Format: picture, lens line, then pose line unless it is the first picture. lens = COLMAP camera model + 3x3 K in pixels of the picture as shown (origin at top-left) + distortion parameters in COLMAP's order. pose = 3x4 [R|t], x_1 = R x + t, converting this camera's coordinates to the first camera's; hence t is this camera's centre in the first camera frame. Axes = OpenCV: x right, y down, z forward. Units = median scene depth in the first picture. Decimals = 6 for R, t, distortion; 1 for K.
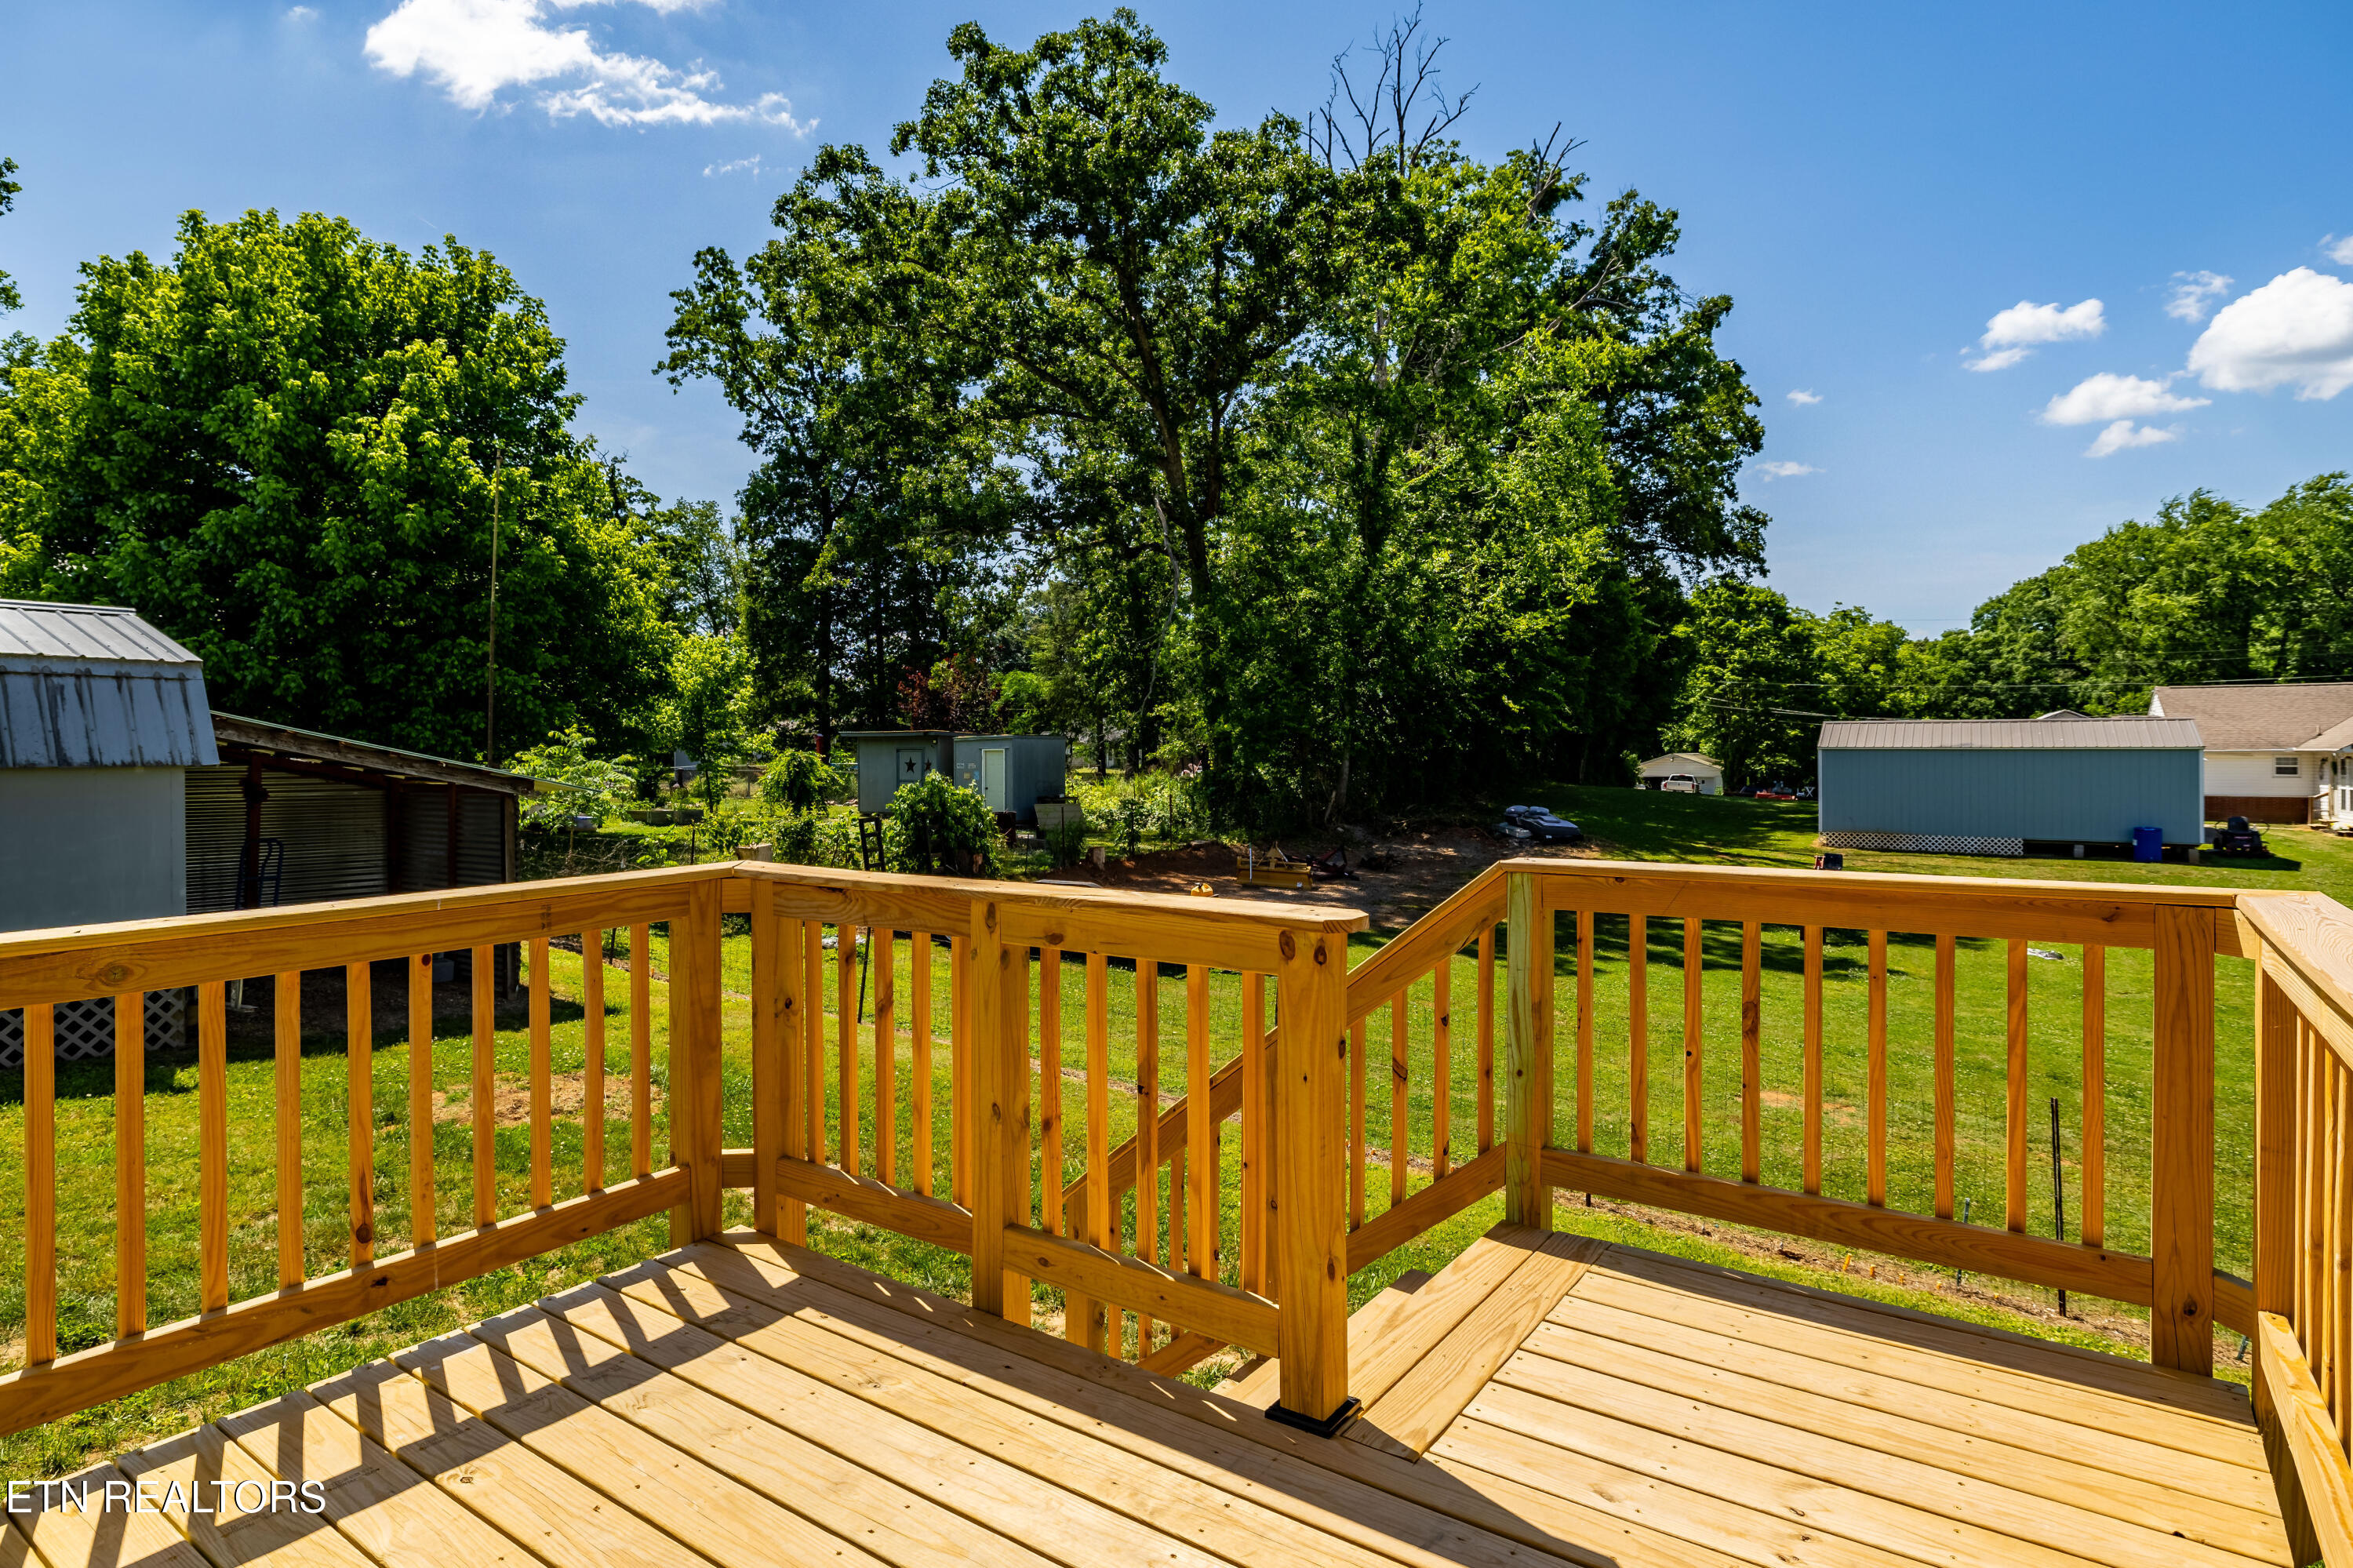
lens RADIAL K [[1227.4, 0, 1174.1], [0, 1227.4, 758.4], [0, 0, 1]] dist [-0.000412, -0.002031]
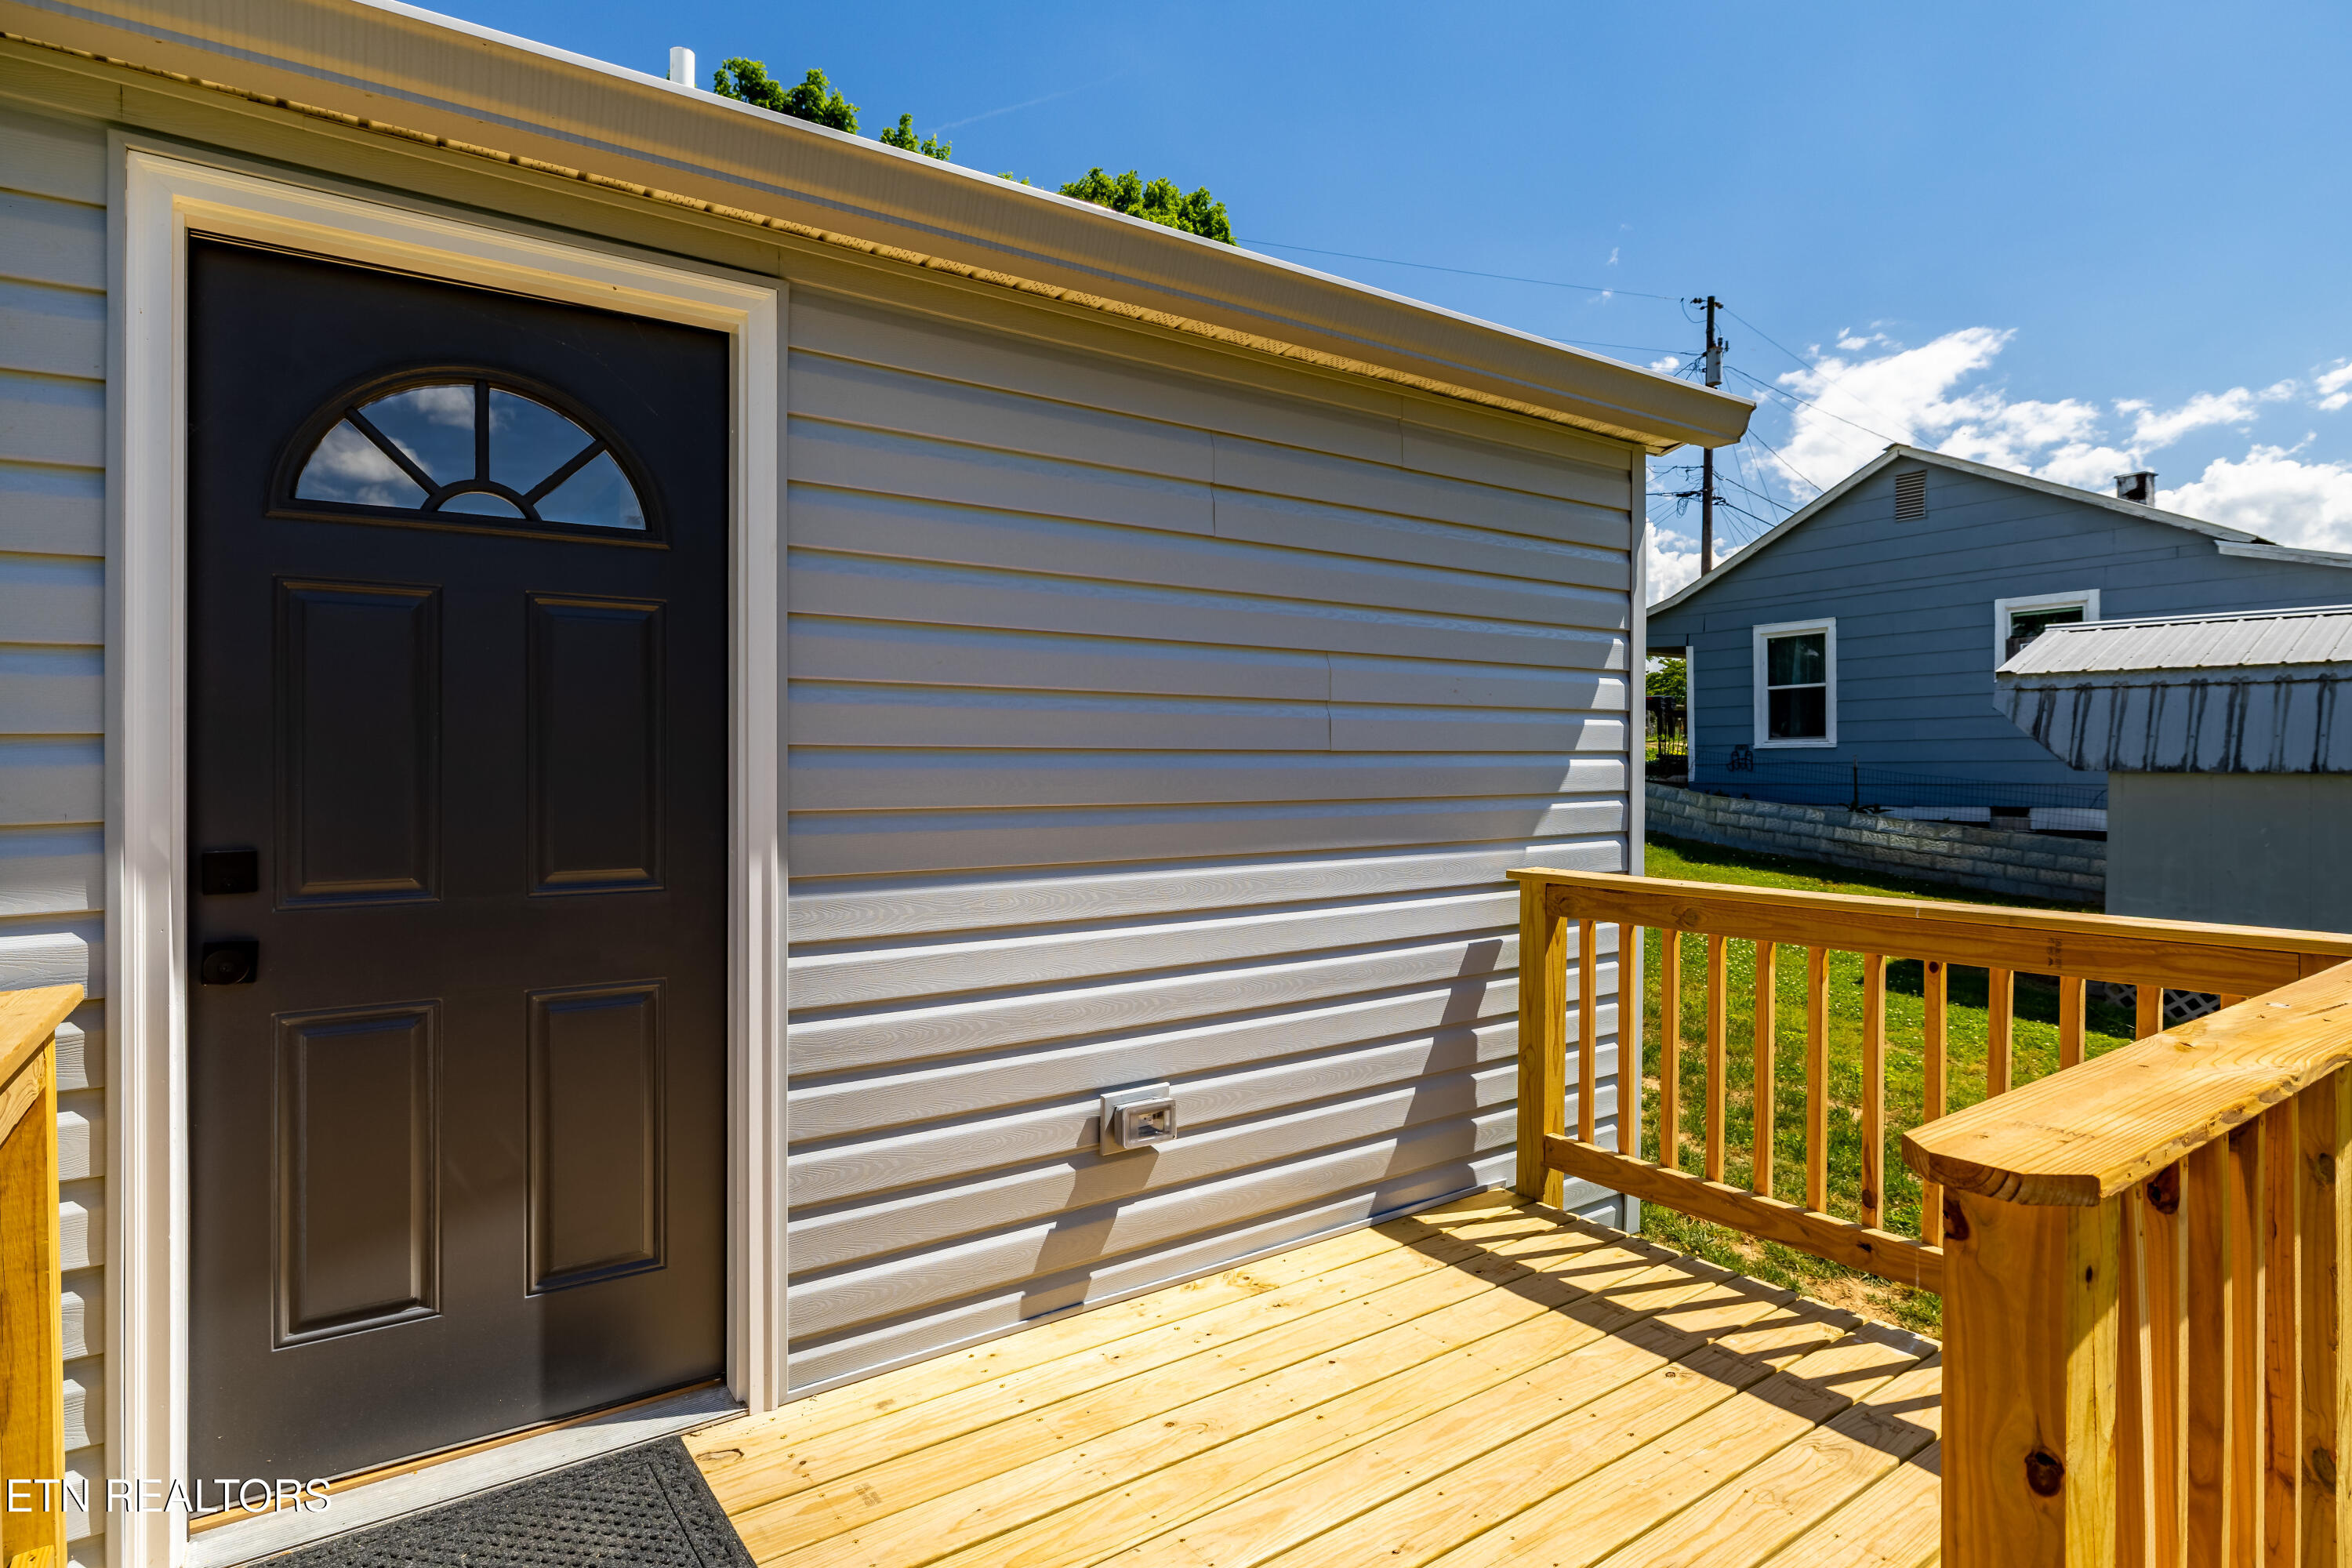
lens RADIAL K [[1226.8, 0, 1206.4], [0, 1226.8, 743.0], [0, 0, 1]] dist [-0.000412, -0.002031]
pose [[-0.306275, -0.003708, -0.951936, 0.664398], [0.002115, 0.999987, -0.004576, -0.025450], [0.951941, -0.003414, -0.306263, 0.876105]]
